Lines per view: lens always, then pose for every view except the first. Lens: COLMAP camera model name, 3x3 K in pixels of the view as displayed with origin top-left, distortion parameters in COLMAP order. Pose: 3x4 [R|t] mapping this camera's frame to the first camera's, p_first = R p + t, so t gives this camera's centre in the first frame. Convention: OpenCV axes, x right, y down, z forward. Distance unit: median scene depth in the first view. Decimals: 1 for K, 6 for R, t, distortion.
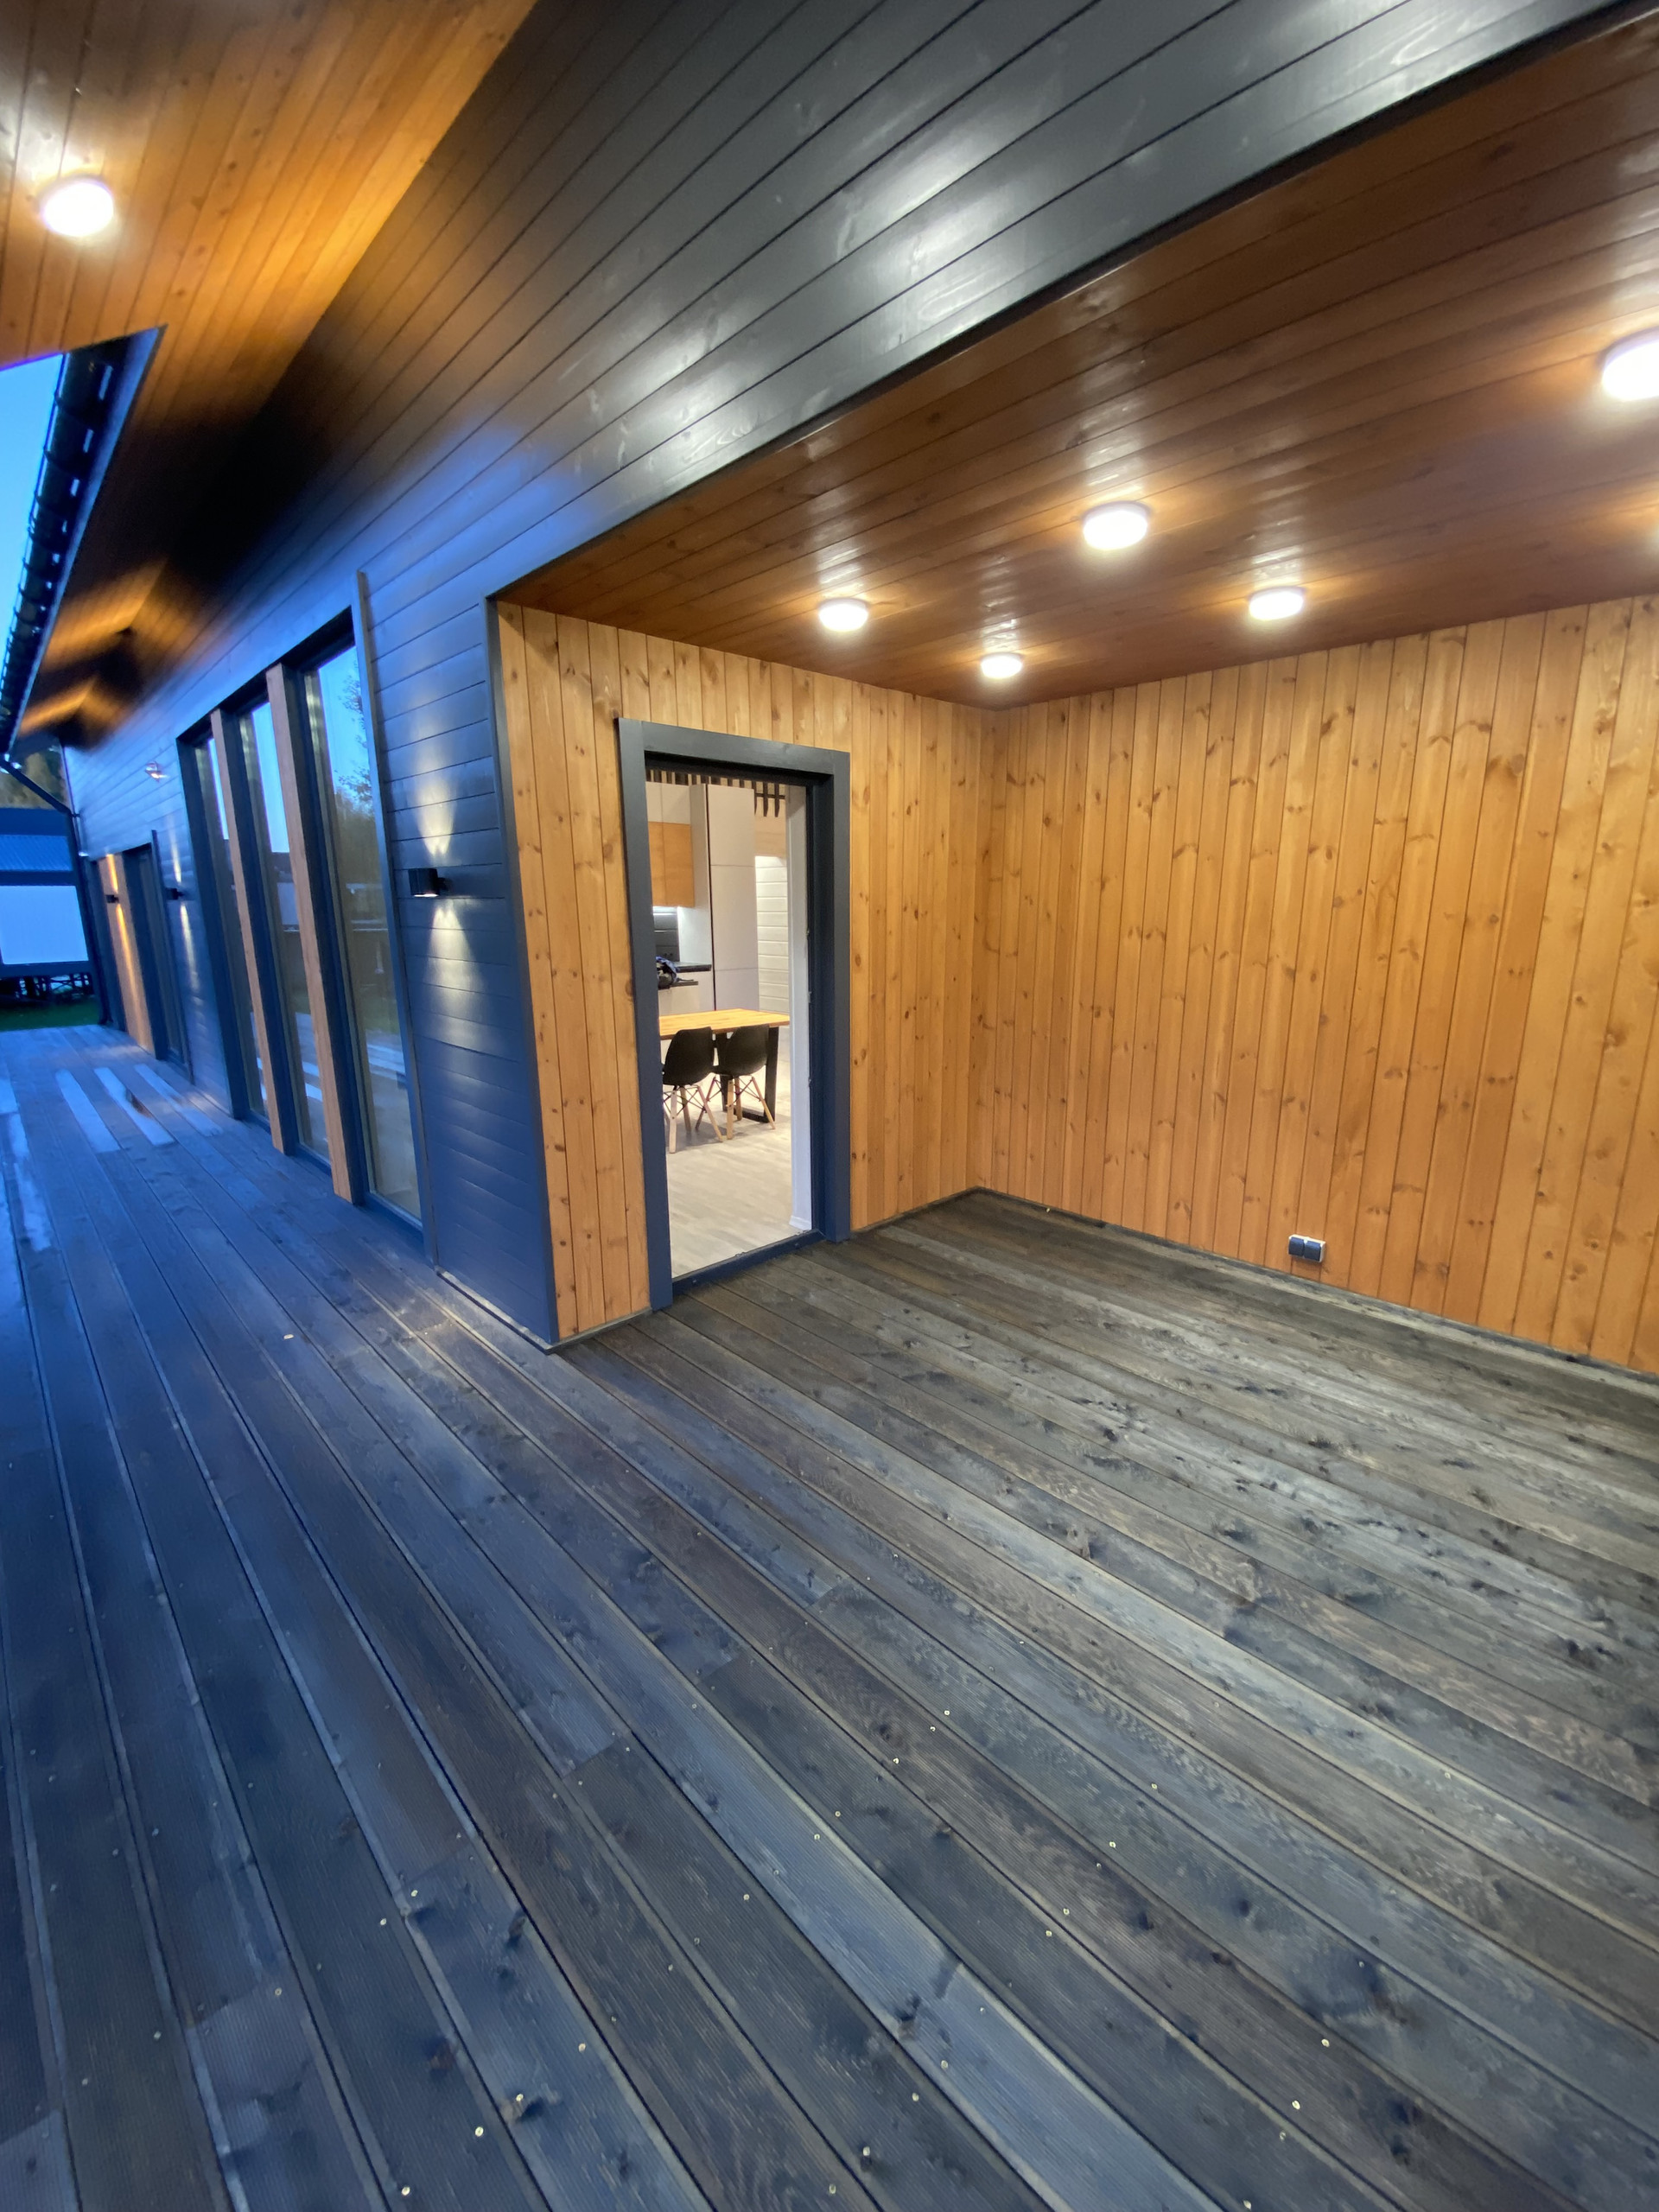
lens RADIAL K [[887.8, 0, 829.5], [0, 887.8, 1106.0], [0, 0, 1]] dist [0.004890, -0.013403]
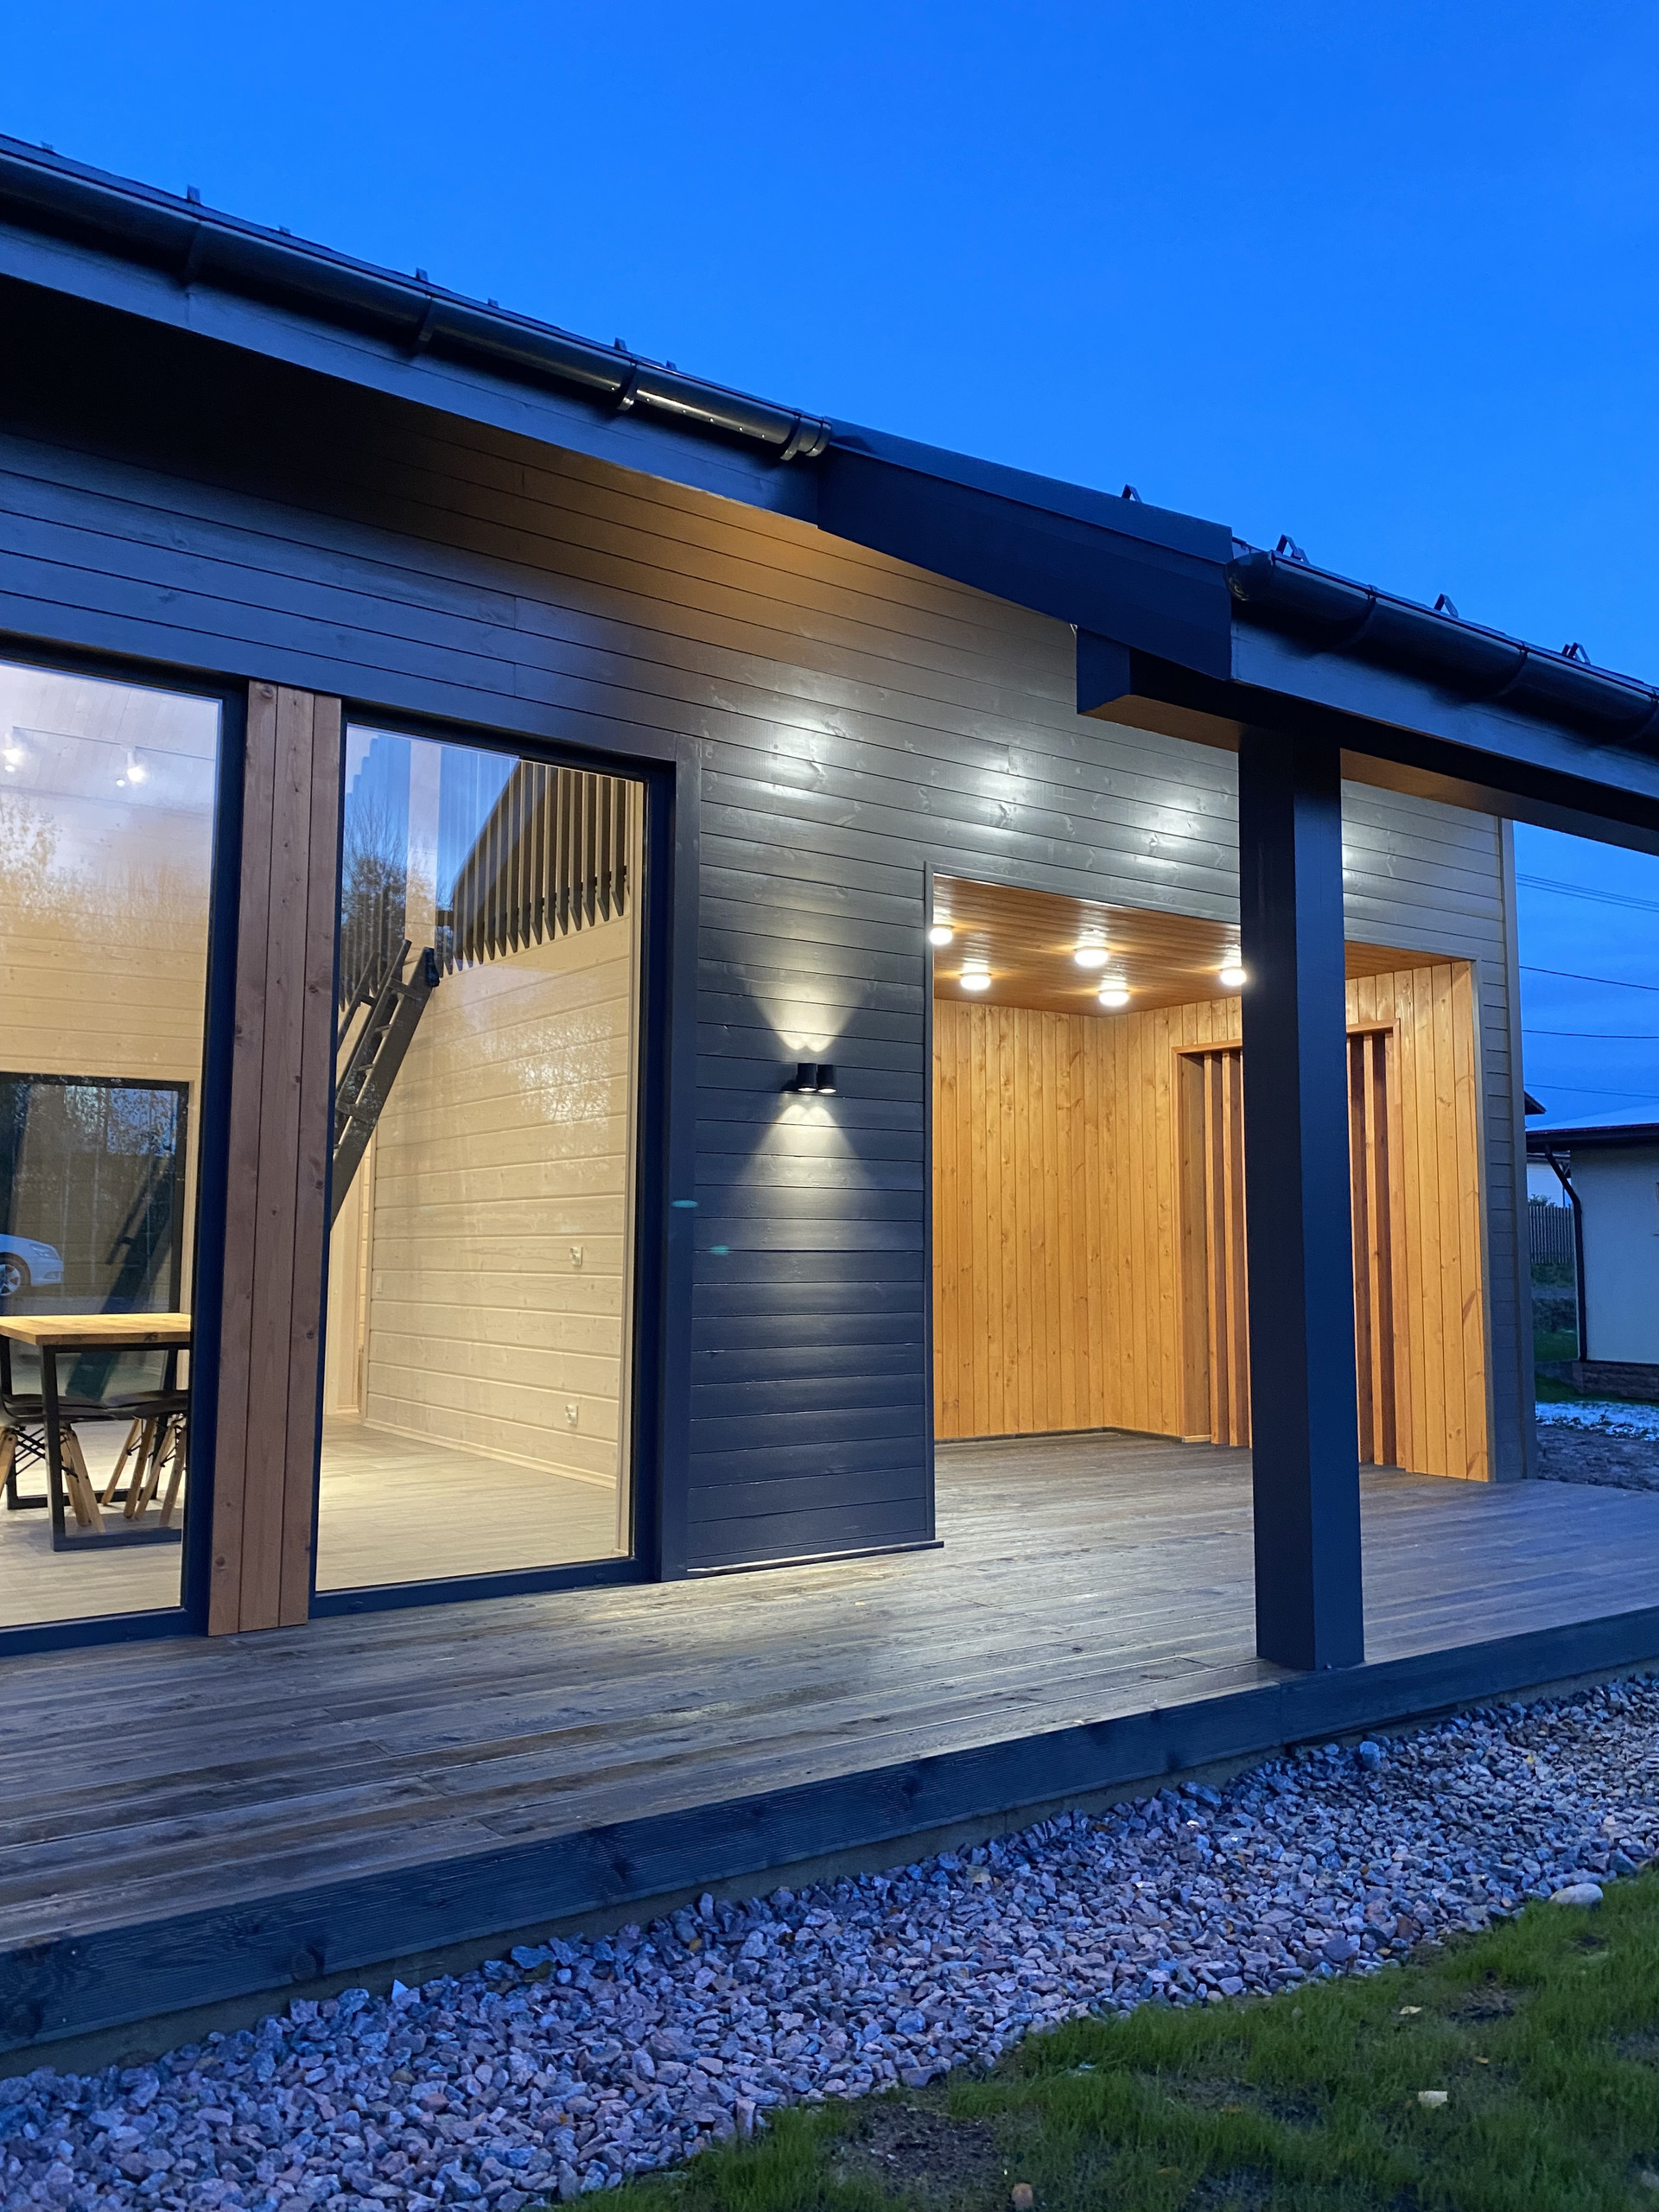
lens RADIAL K [[1667.3, 0, 830.6], [0, 1667.3, 1070.0], [0, 0, 1]] dist [0.107895, -0.207316]
pose [[0.163607, 0.111985, 0.980149, -0.984299], [0.215373, 0.965516, -0.146263, 0.004450], [-0.962729, 0.235027, 0.133847, 0.324155]]
